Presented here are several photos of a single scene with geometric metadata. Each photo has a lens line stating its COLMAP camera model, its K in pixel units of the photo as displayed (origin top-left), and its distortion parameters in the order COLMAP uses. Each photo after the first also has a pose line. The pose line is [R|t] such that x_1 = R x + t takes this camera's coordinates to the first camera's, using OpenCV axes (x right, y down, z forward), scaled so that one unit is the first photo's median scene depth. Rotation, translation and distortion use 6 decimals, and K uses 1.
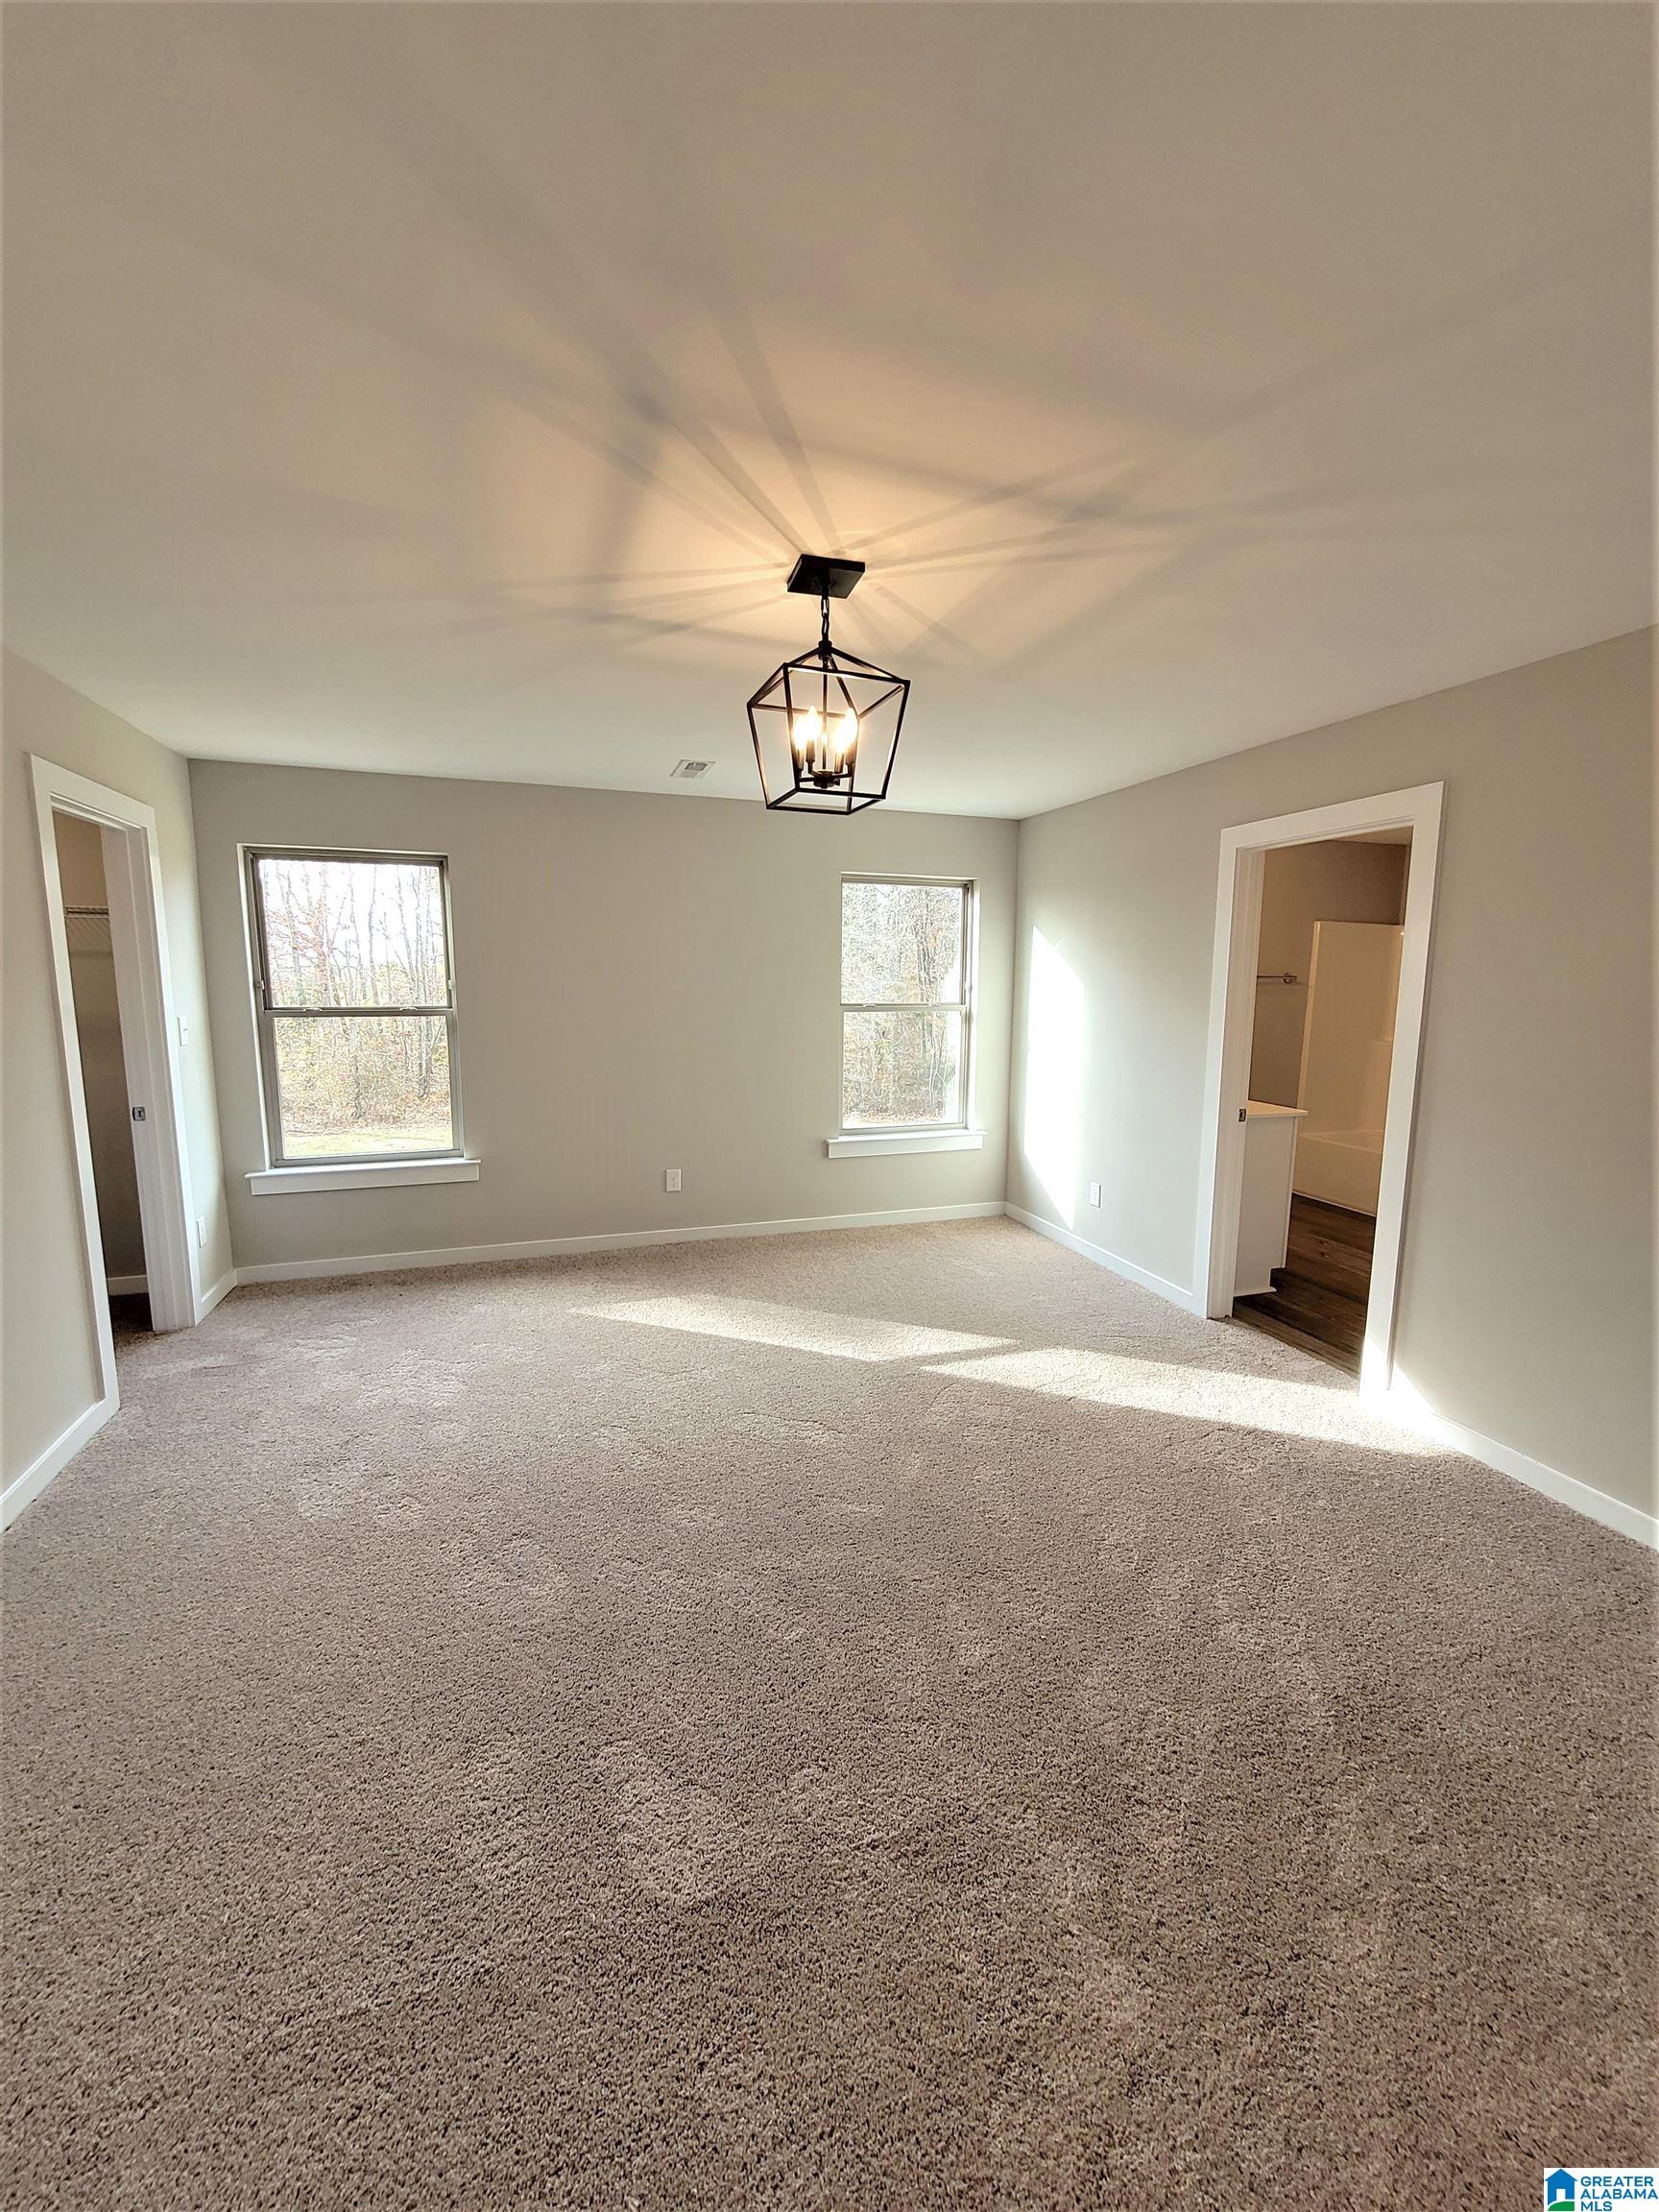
lens RADIAL K [[870.1, 0, 827.0], [0, 870.1, 1102.6], [0, 0, 1]] dist [-0.002408, 0.001075]
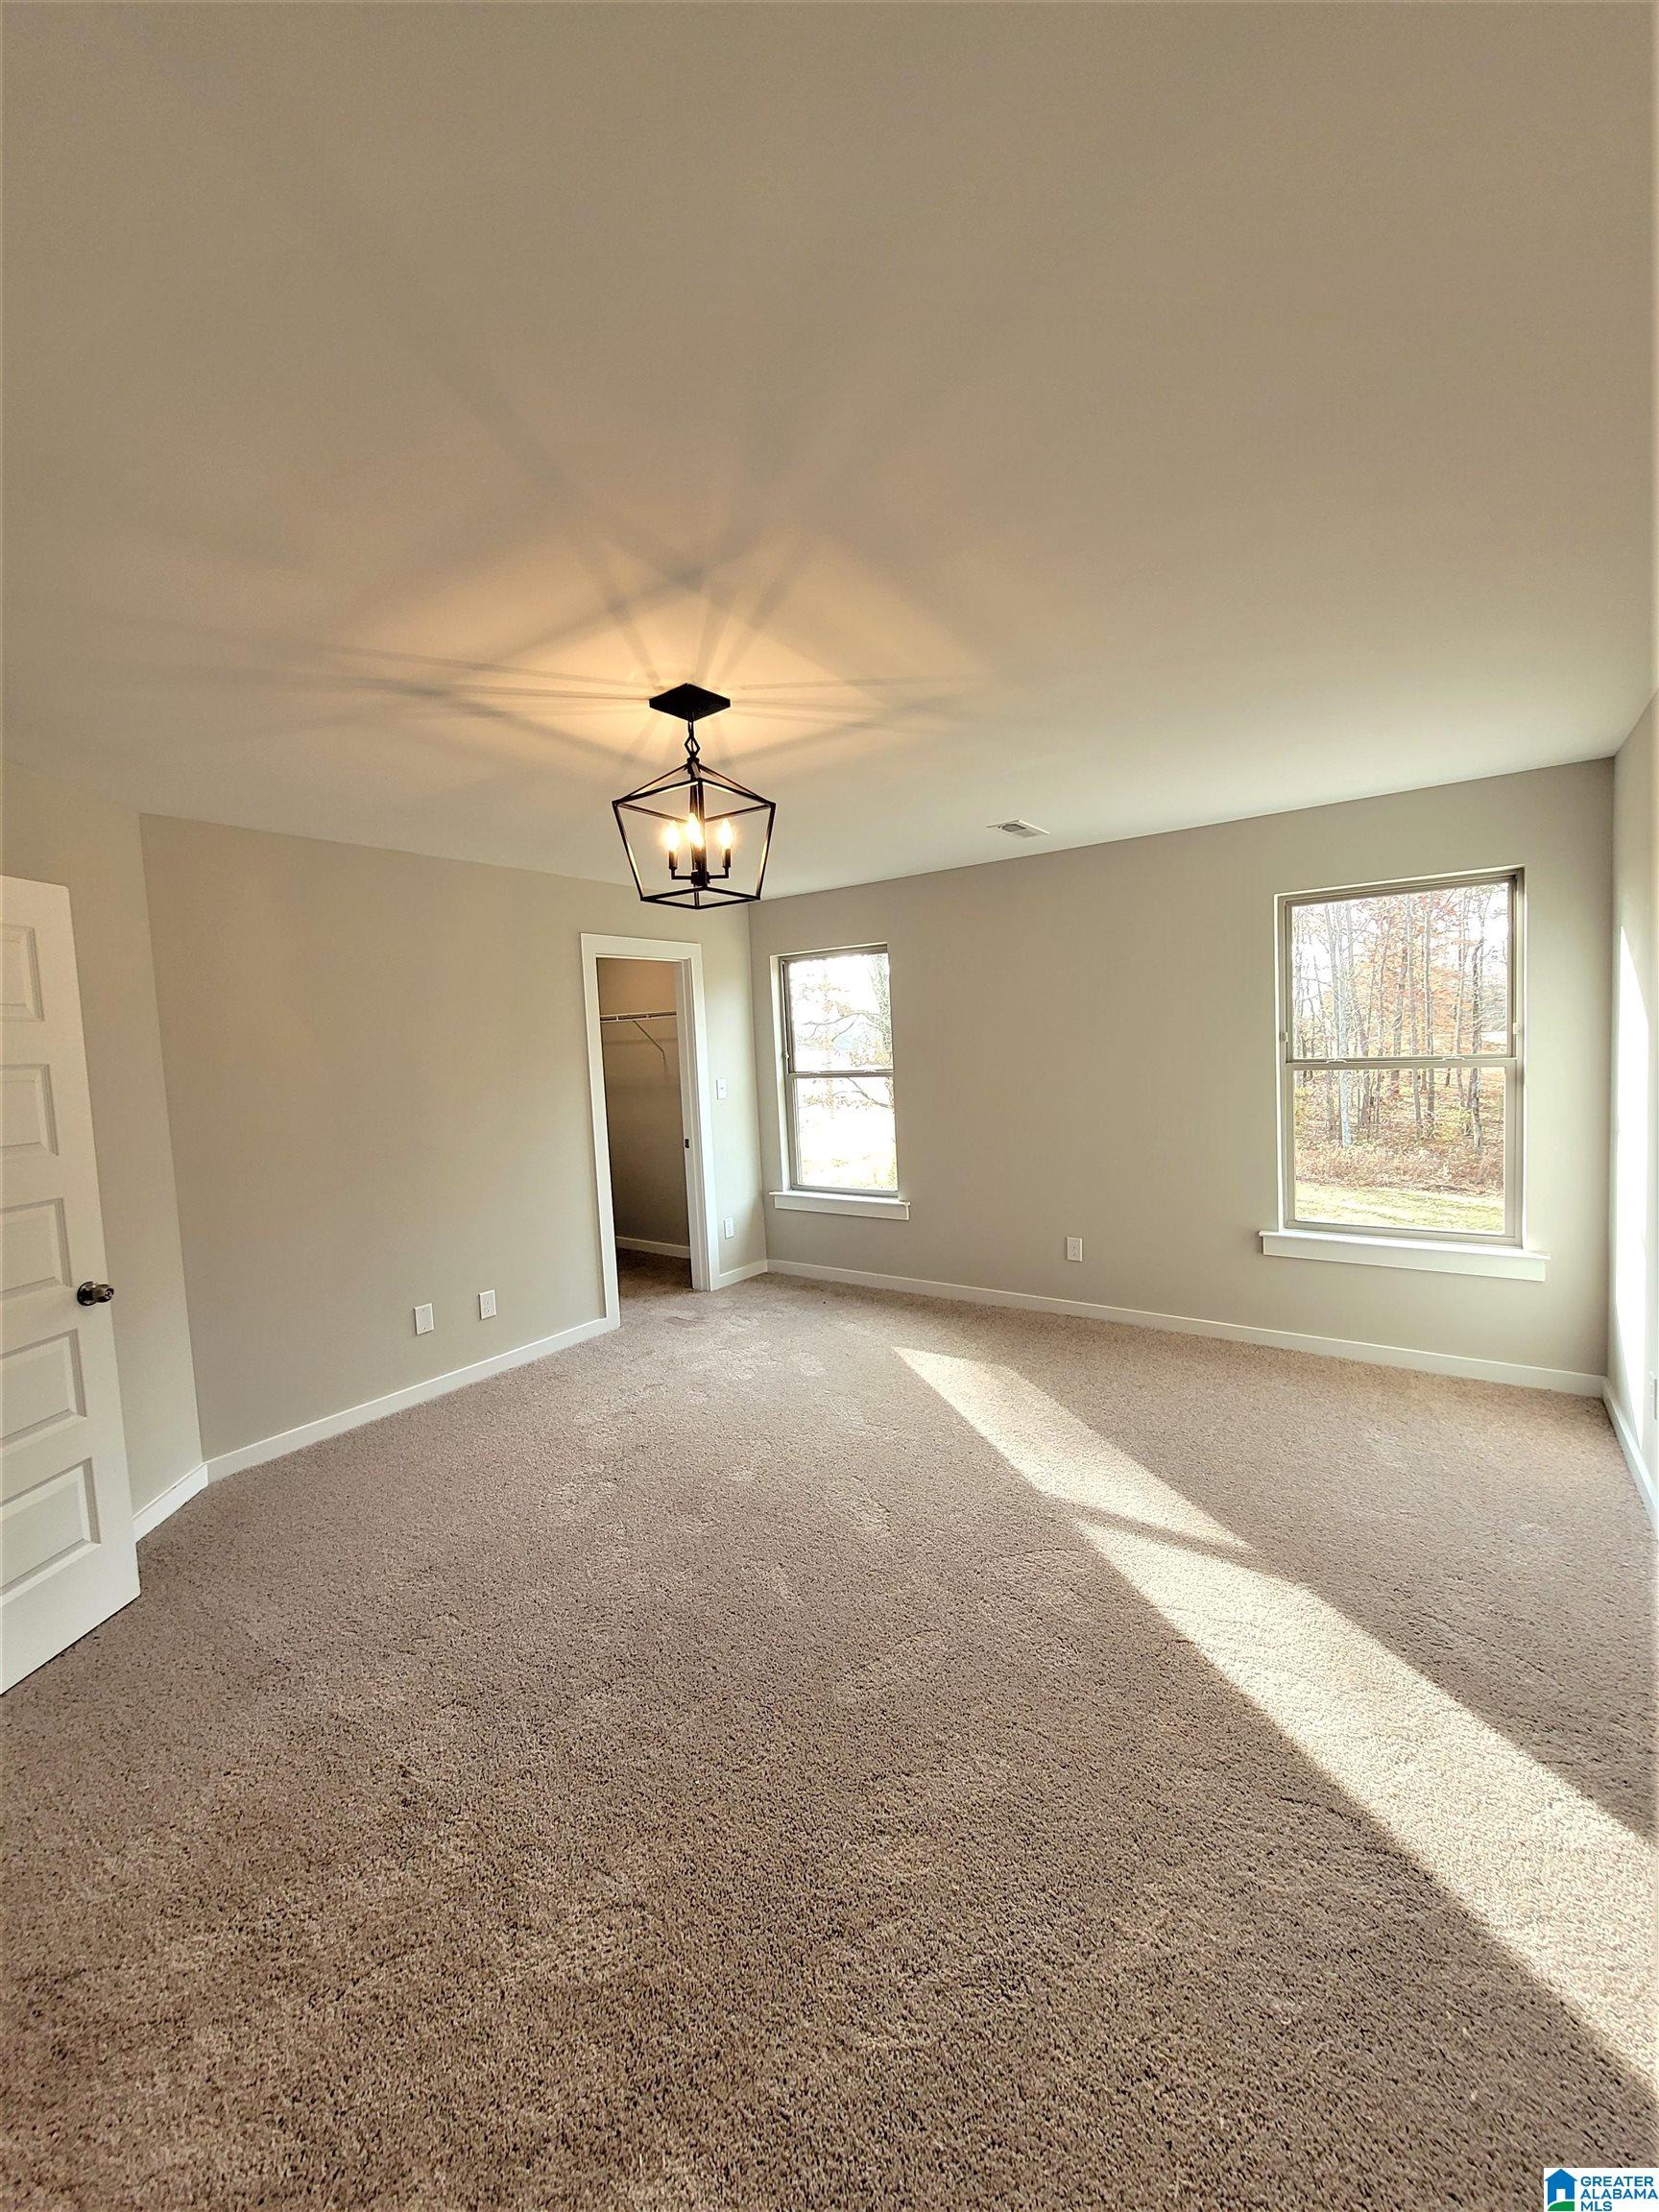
lens RADIAL K [[870.1, 0, 826.9], [0, 870.1, 1102.7], [0, 0, 1]] dist [-0.002408, 0.001075]
pose [[0.582407, 0.025696, -0.812491, 0.515763], [-0.067519, 0.997576, -0.016849, -0.042660], [0.810088, 0.064672, 0.582730, 0.264791]]
